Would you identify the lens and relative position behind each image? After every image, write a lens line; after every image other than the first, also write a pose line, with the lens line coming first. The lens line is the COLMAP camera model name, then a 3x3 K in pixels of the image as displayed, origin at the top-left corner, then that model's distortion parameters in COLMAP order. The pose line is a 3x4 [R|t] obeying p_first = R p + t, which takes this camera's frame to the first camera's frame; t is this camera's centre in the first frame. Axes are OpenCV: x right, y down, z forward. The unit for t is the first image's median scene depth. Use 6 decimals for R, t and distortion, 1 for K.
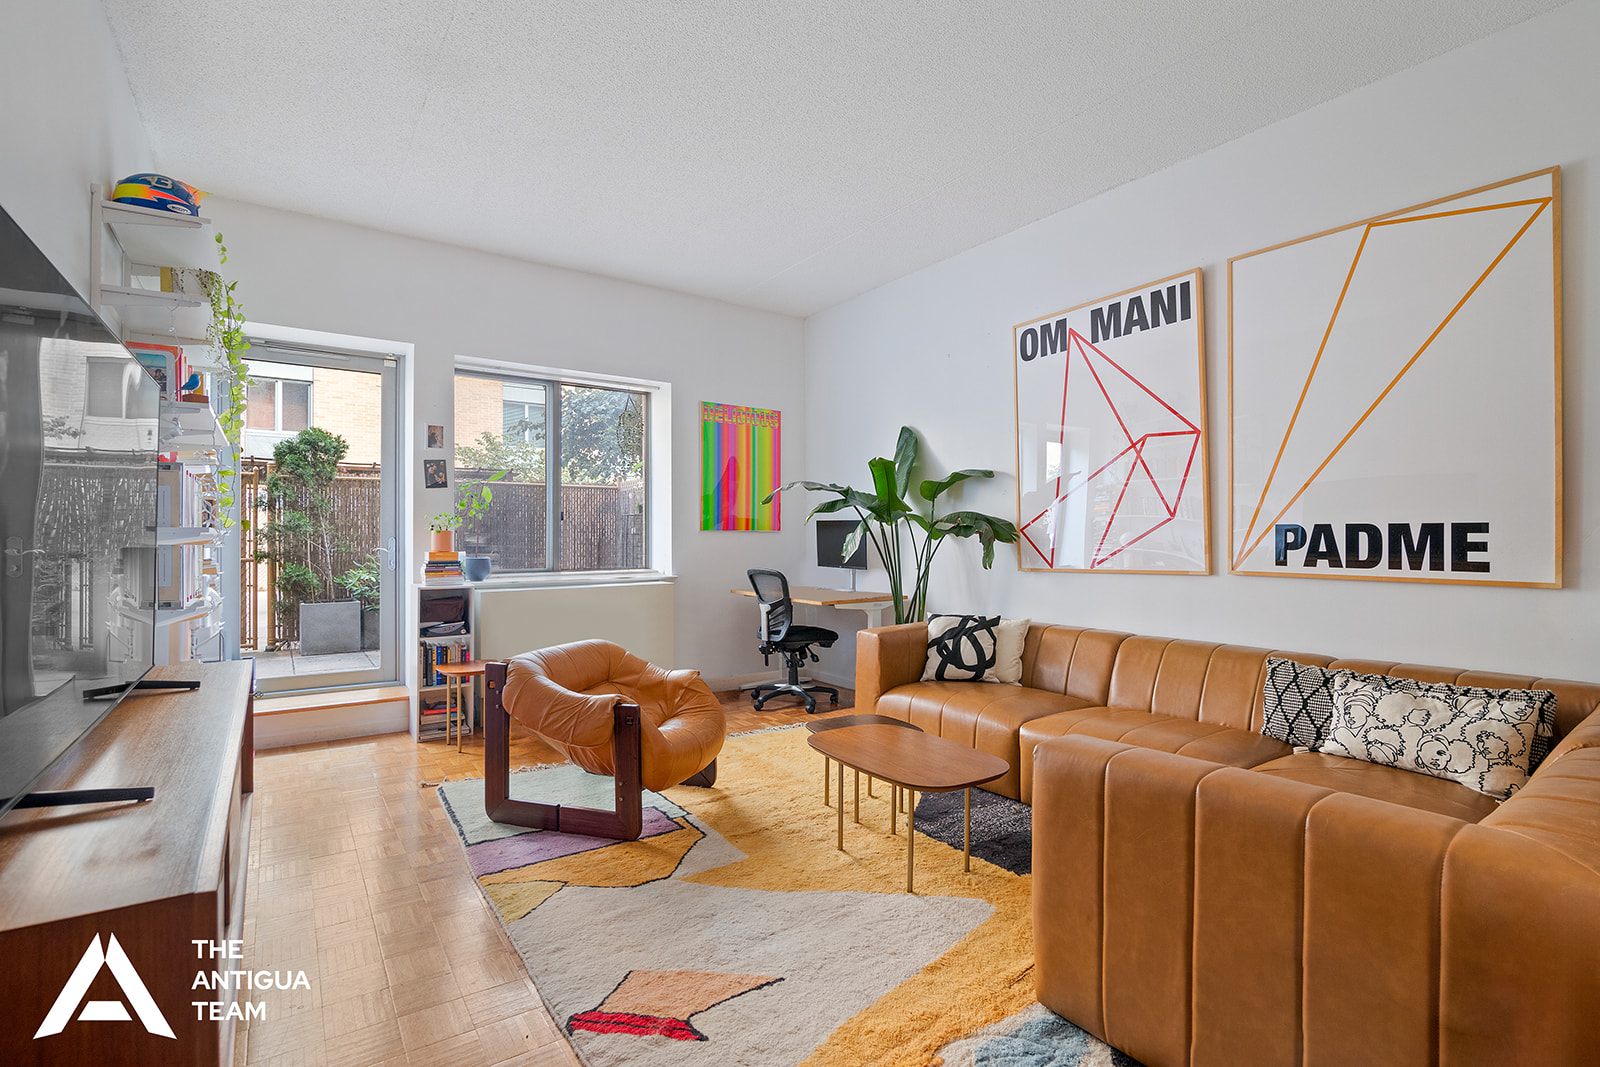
lens RADIAL K [[742.2, 0, 803.0], [0, 742.2, 537.0], [0, 0, 1]] dist [-0.004410, -0.000507]
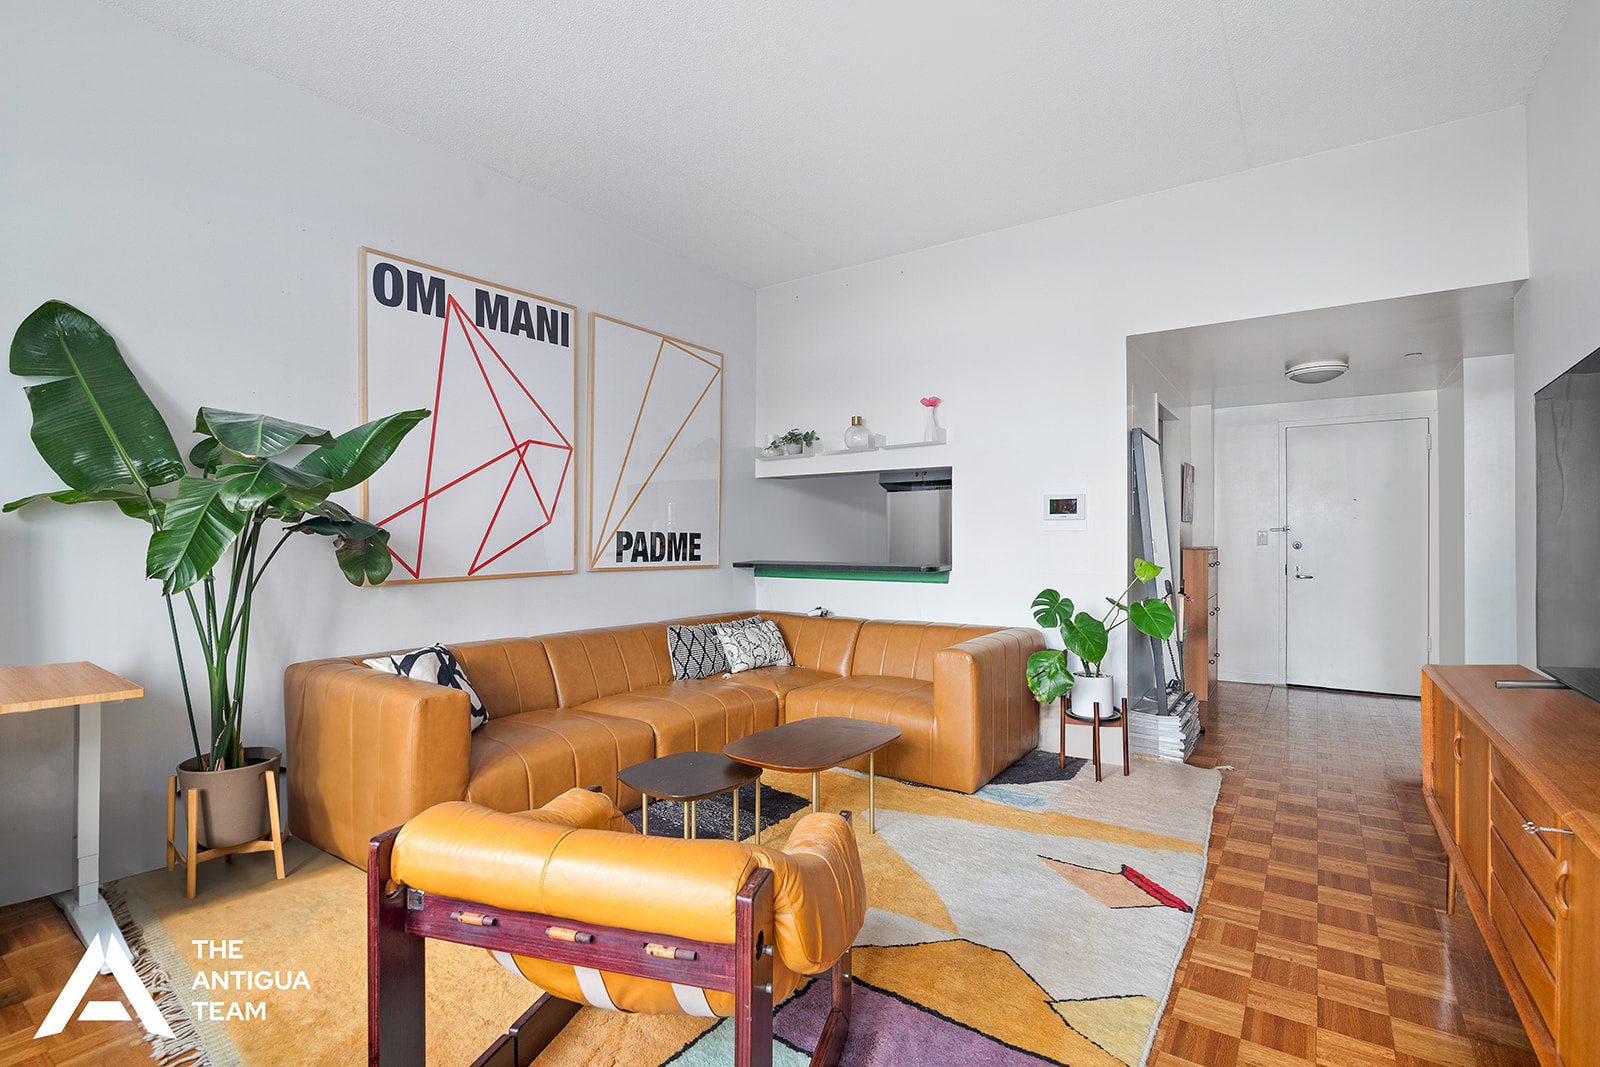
lens RADIAL K [[742.2, 0, 803.8], [0, 742.2, 538.0], [0, 0, 1]] dist [-0.004410, -0.000507]
pose [[-0.325268, 0.005150, 0.945608, -0.715377], [-0.002731, 0.999976, -0.006385, 0.002671], [-0.945618, -0.004659, -0.325246, 1.108417]]
